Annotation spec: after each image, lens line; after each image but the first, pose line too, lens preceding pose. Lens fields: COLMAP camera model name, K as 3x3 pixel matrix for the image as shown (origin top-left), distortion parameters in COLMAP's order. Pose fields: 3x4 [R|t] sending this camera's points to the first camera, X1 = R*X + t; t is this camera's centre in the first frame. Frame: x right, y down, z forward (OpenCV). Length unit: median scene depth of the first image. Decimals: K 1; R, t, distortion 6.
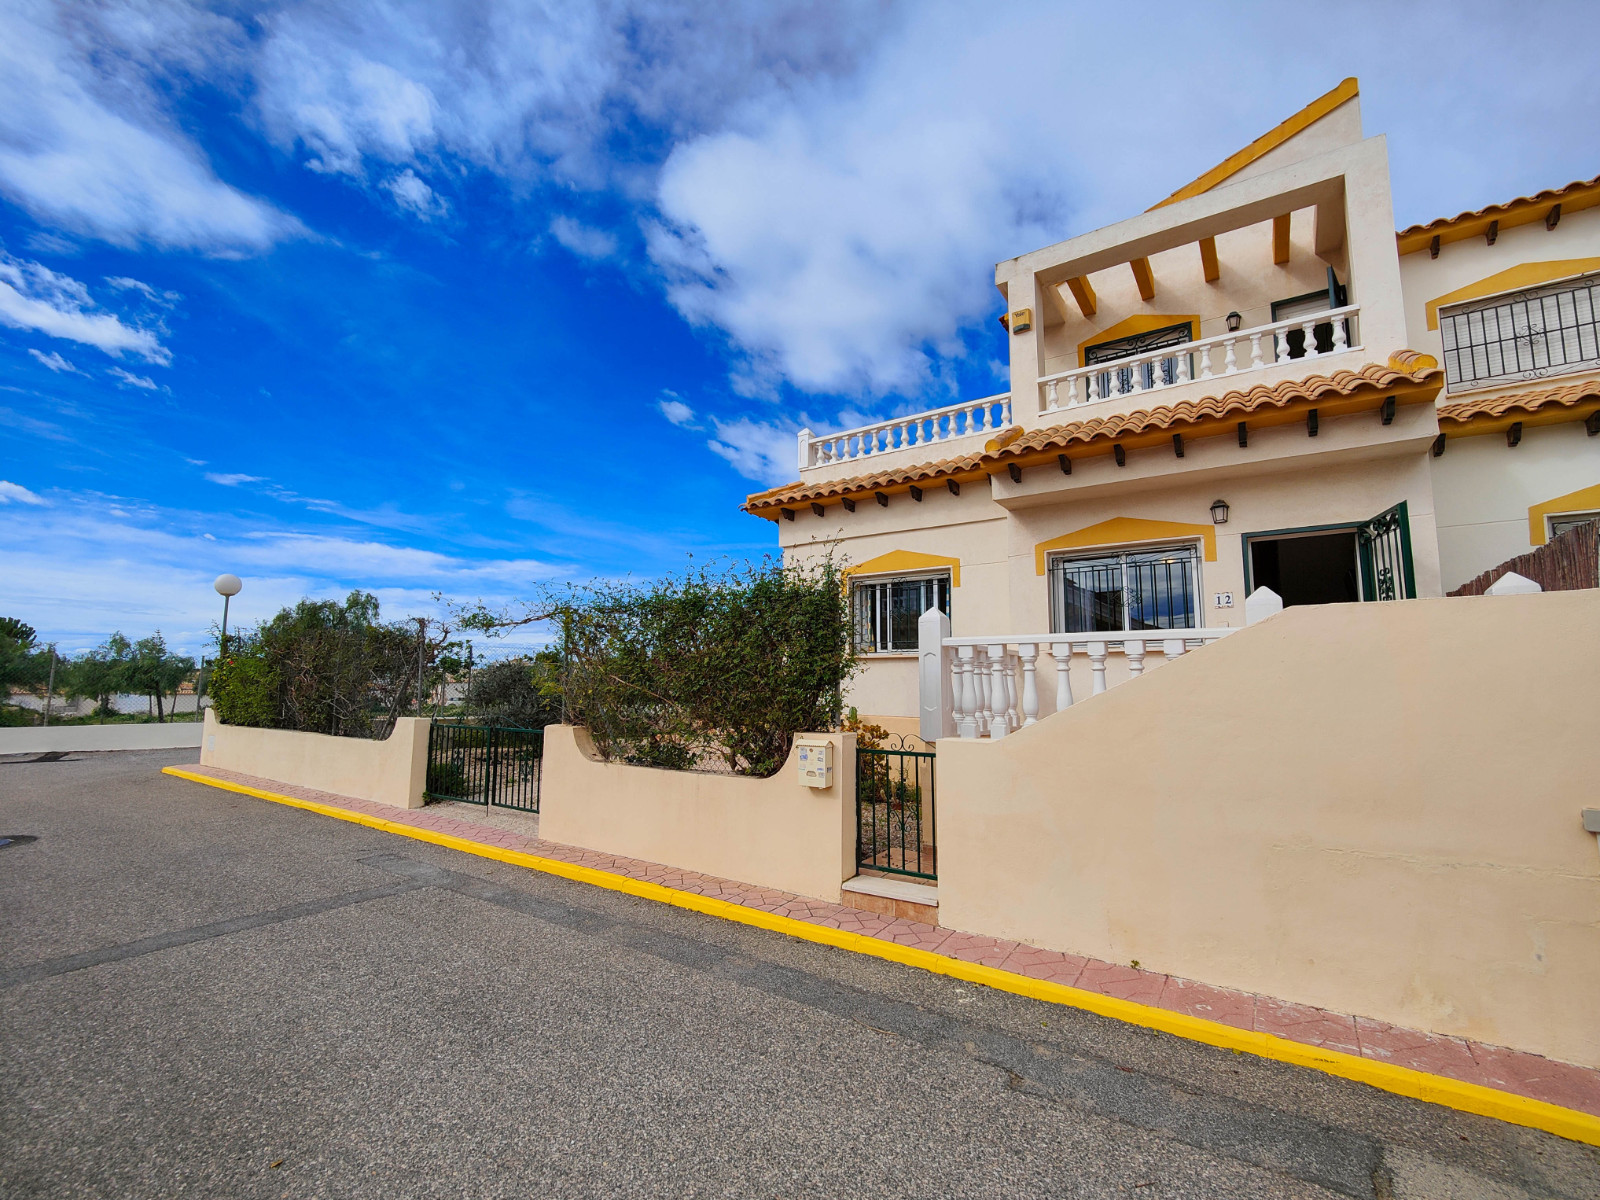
lens RADIAL K [[693.4, 0, 811.8], [0, 693.4, 605.8], [0, 0, 1]] dist [0.012607, -0.012102]
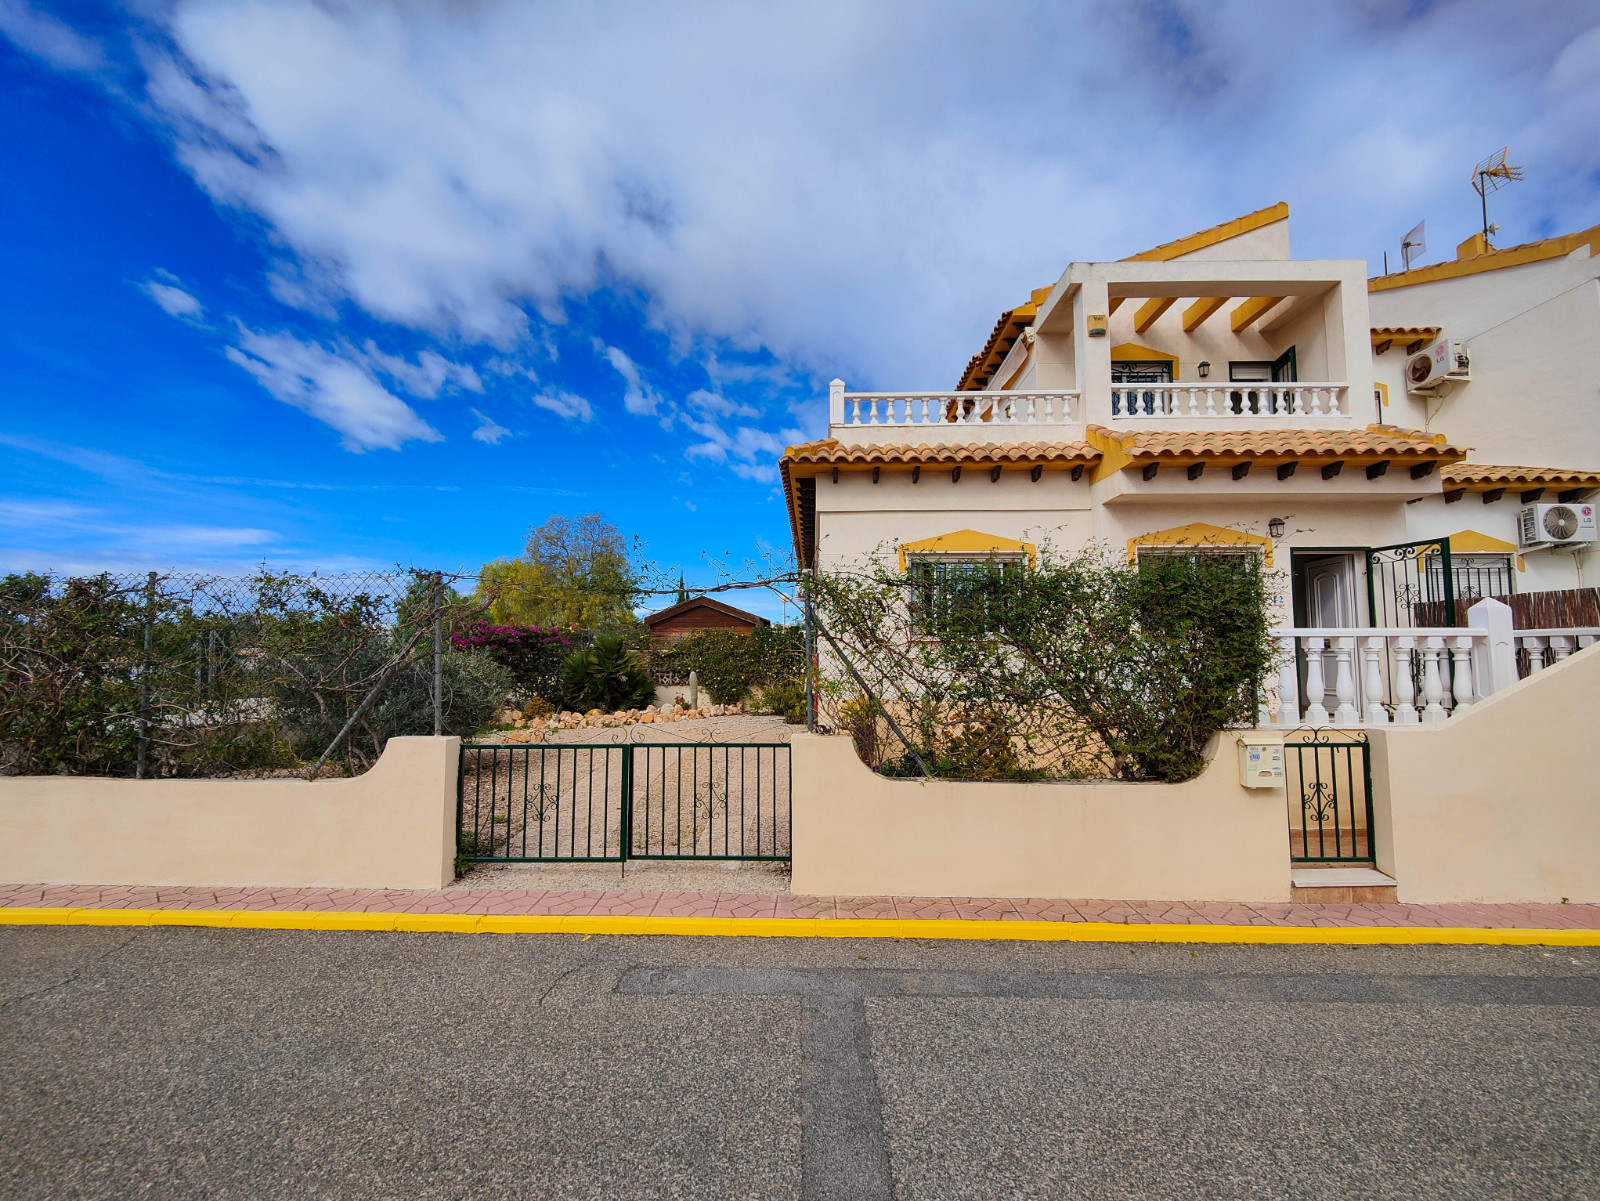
lens RADIAL K [[693.4, 0, 811.8], [0, 693.4, 606.3], [0, 0, 1]] dist [0.012607, -0.012102]
pose [[0.835333, 0.046607, 0.547765, -0.762381], [-0.059149, 0.998235, 0.005266, 0.041488], [-0.546553, -0.036798, 0.836616, 0.417245]]
